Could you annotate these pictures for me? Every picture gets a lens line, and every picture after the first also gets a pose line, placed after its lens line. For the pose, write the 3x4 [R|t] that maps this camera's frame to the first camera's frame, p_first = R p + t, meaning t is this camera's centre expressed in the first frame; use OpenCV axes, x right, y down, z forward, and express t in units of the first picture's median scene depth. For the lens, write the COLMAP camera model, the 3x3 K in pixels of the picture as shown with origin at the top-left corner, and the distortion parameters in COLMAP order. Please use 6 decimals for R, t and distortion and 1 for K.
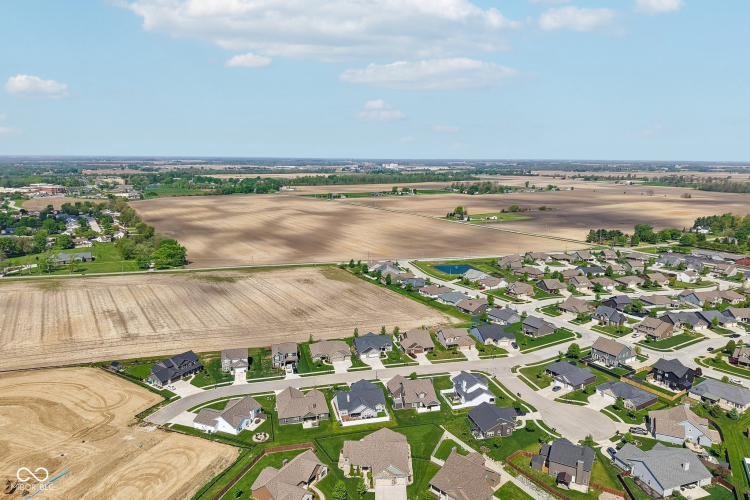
lens RADIAL K [[508.3, 0, 375.0], [0, 508.3, 250.0], [0, 0, 1]] dist [0.046535, -0.062168]
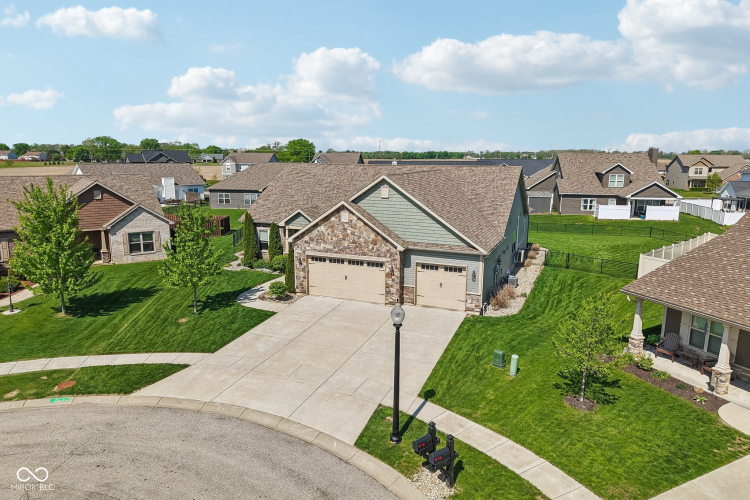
lens RADIAL K [[507.8, 0, 376.4], [0, 507.8, 239.8], [0, 0, 1]] dist [0.010135, -0.004624]
pose [[0.927960, 0.062583, -0.367389, 0.057323], [-0.071377, 0.997395, -0.010385, 0.272362], [0.365782, 0.035860, 0.930010, 0.517206]]
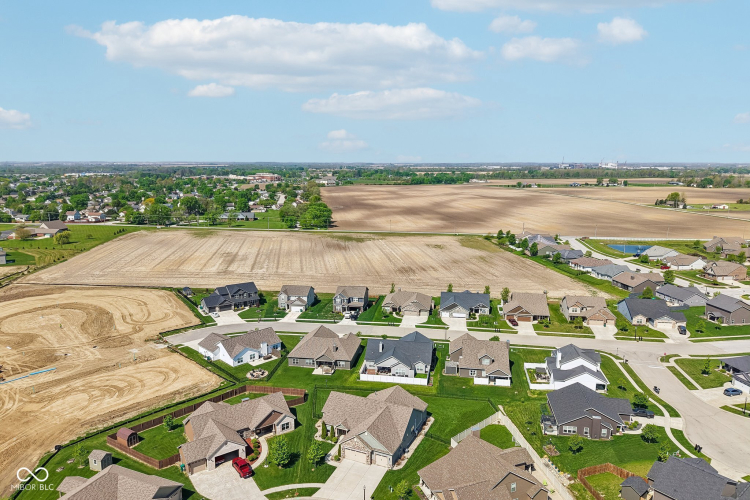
lens RADIAL K [[505.9, 0, 375.0], [0, 505.9, 250.0], [0, 0, 1]] dist [0.076657, -0.092976]
pose [[0.919412, 0.066804, -0.387581, 0.169095], [-0.071208, 0.997457, 0.003005, 0.117133], [0.386796, 0.024836, 0.921831, 0.250813]]
